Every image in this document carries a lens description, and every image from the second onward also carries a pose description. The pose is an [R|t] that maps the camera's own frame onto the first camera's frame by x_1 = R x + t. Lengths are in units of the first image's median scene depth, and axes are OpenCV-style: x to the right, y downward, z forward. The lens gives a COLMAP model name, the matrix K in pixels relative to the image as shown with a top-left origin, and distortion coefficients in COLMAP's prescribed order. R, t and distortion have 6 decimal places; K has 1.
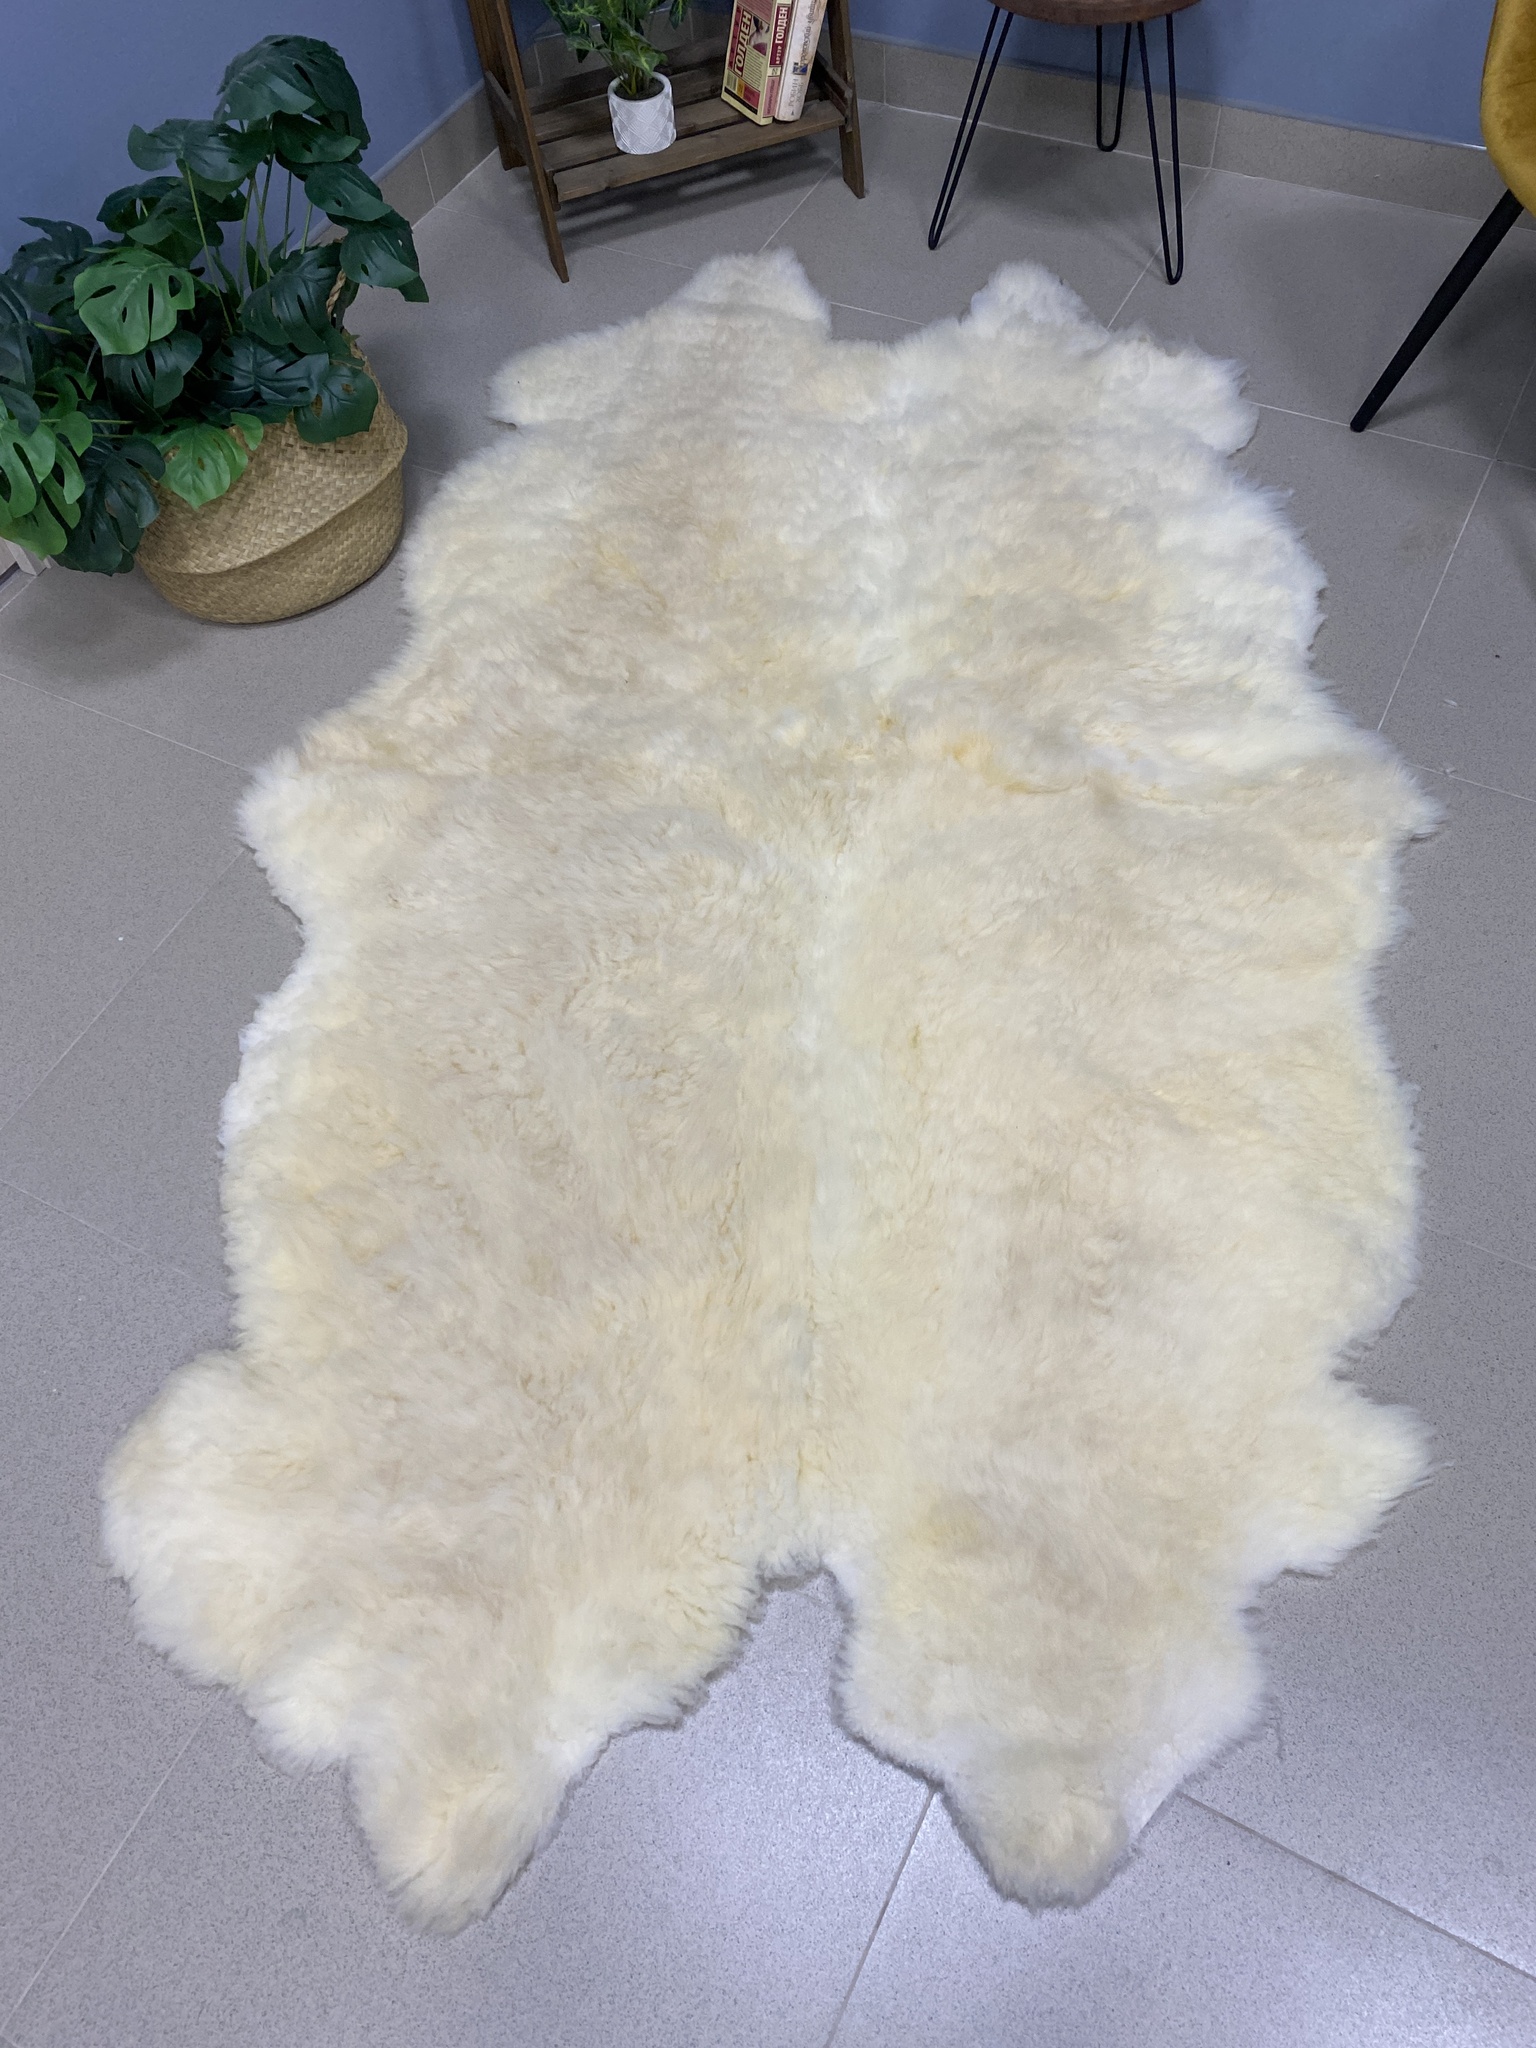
lens RADIAL K [[1562.1, 0, 767.8], [0, 1562.1, 1023.4], [0, 0, 1]] dist [0.057965, -0.072703]
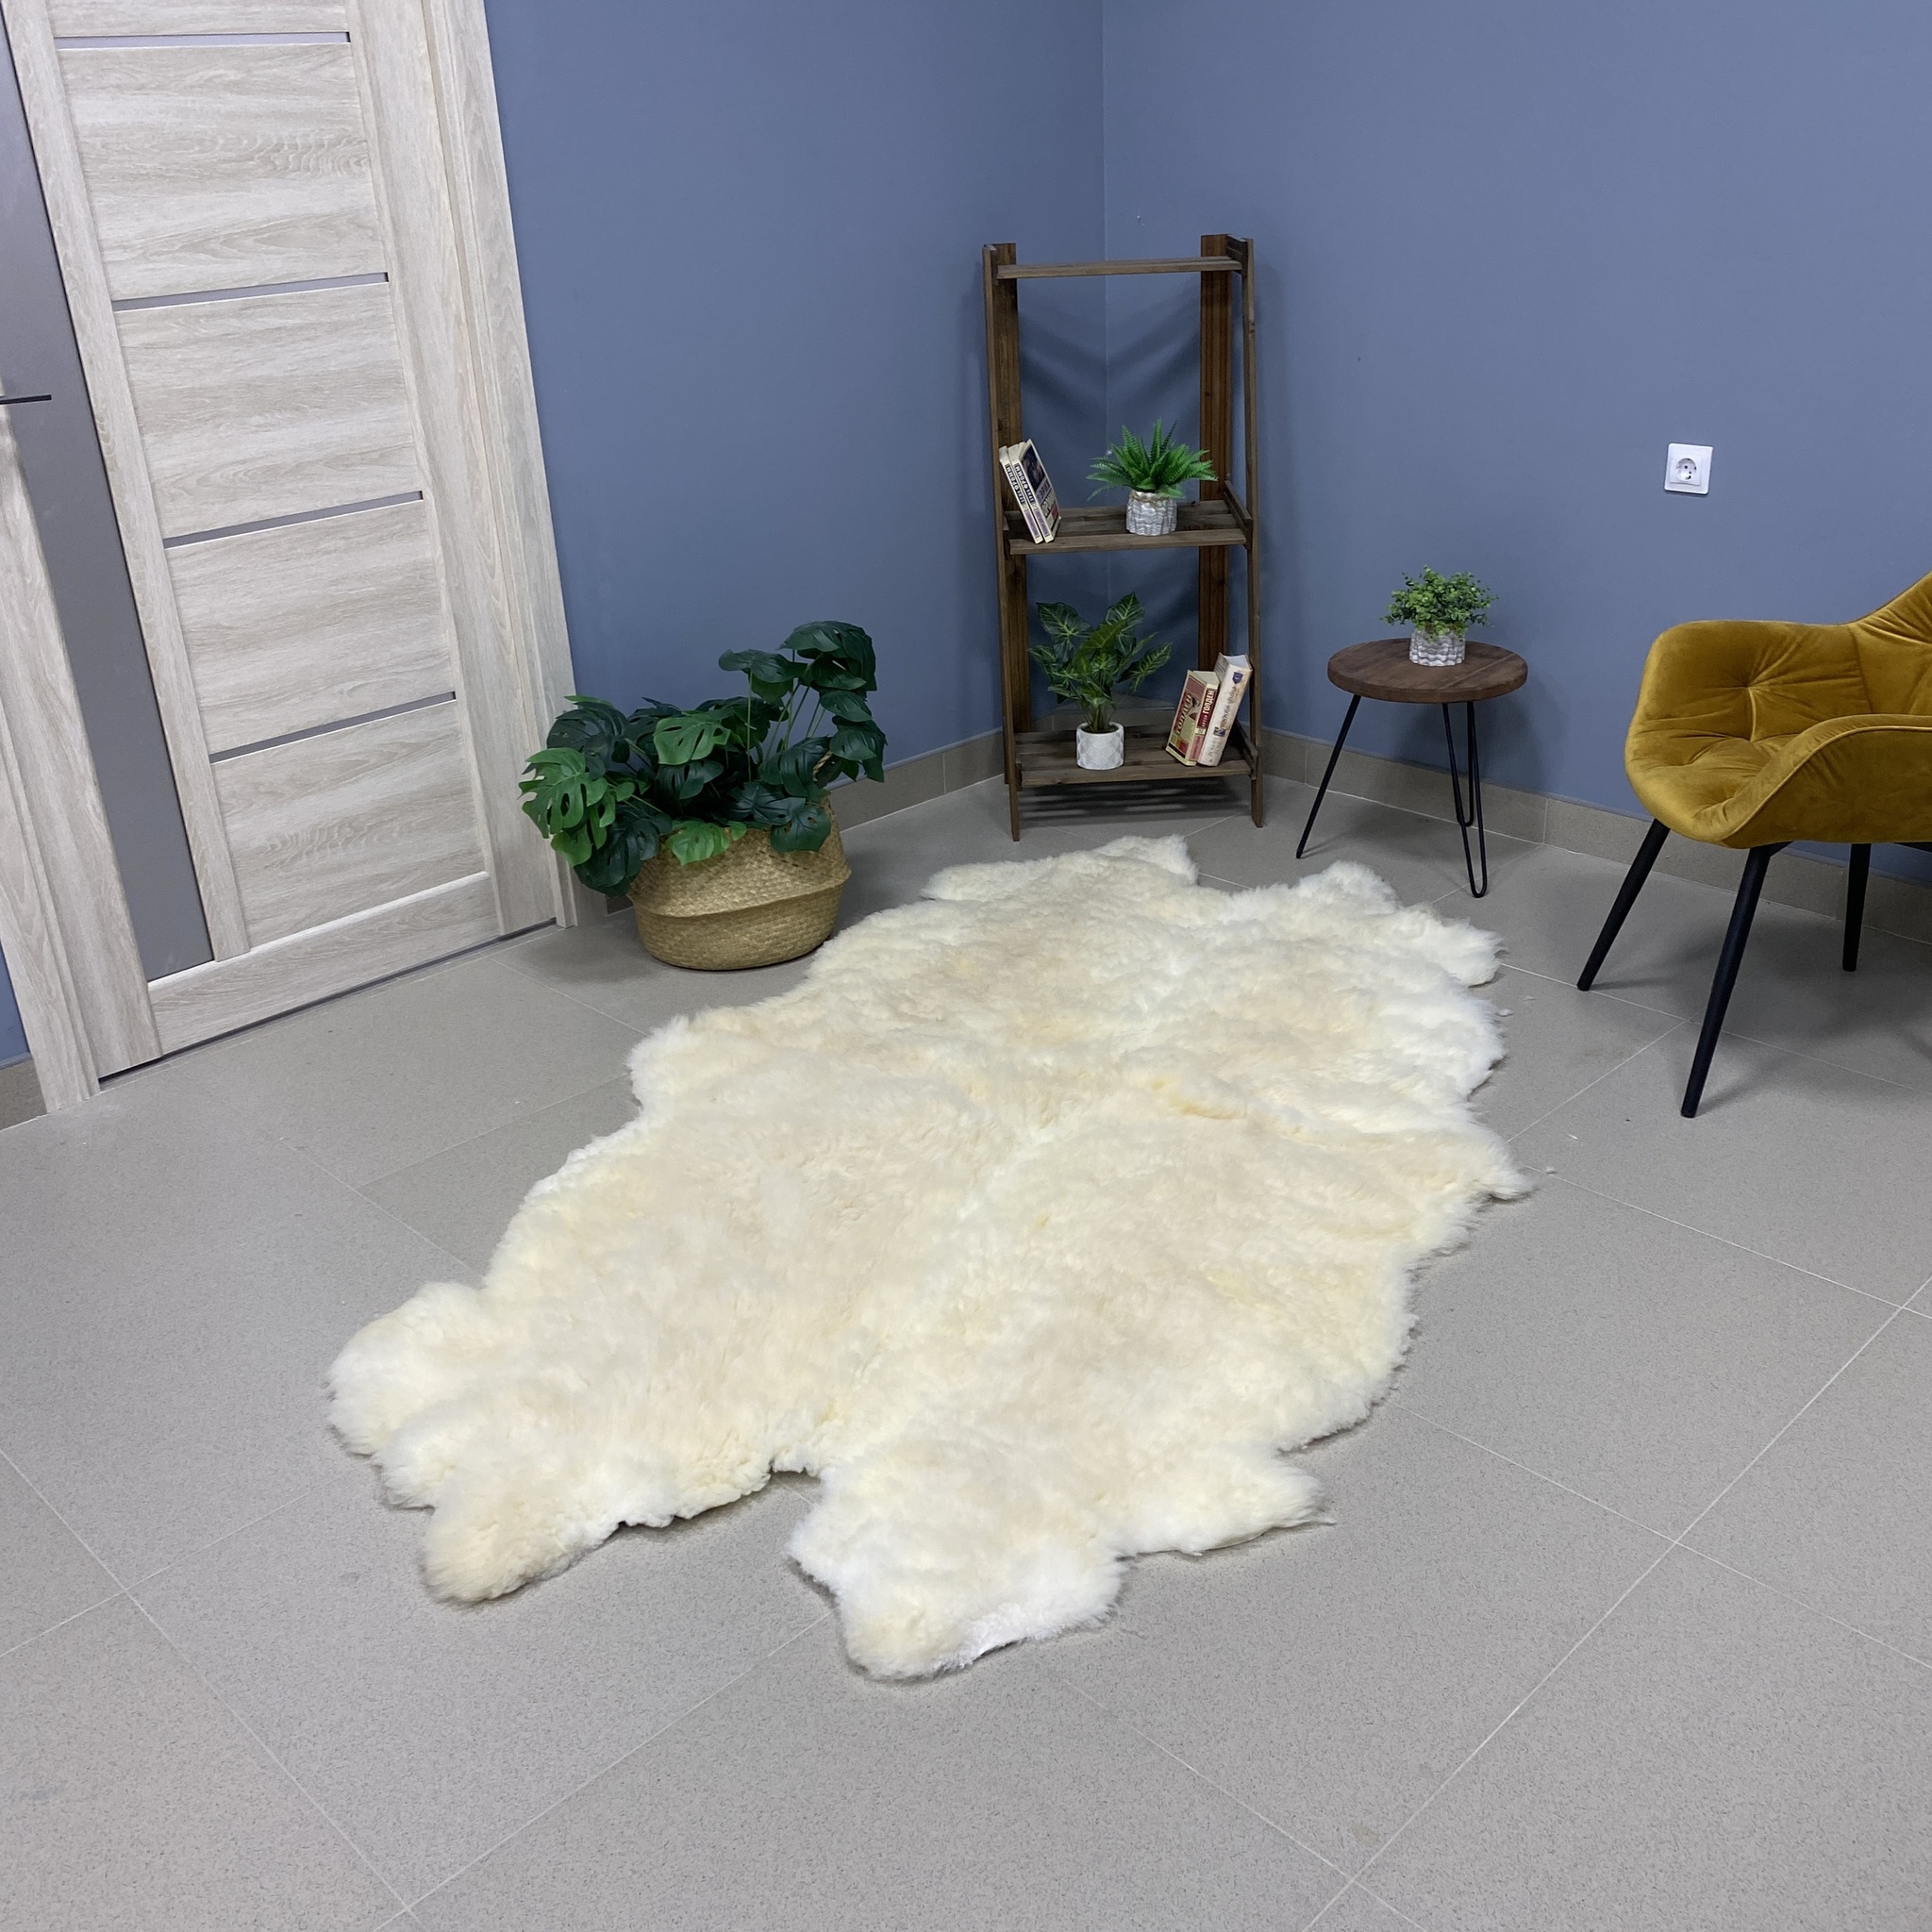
lens RADIAL K [[1960.0, 0, 1008.6], [0, 1960.0, 993.8], [0, 0, 1]] dist [0.155588, -0.346595]
pose [[0.955305, 0.154447, -0.252069, 0.386688], [-0.262570, 0.835069, -0.483442, 0.555567], [0.135829, 0.528021, 0.838299, -0.393309]]
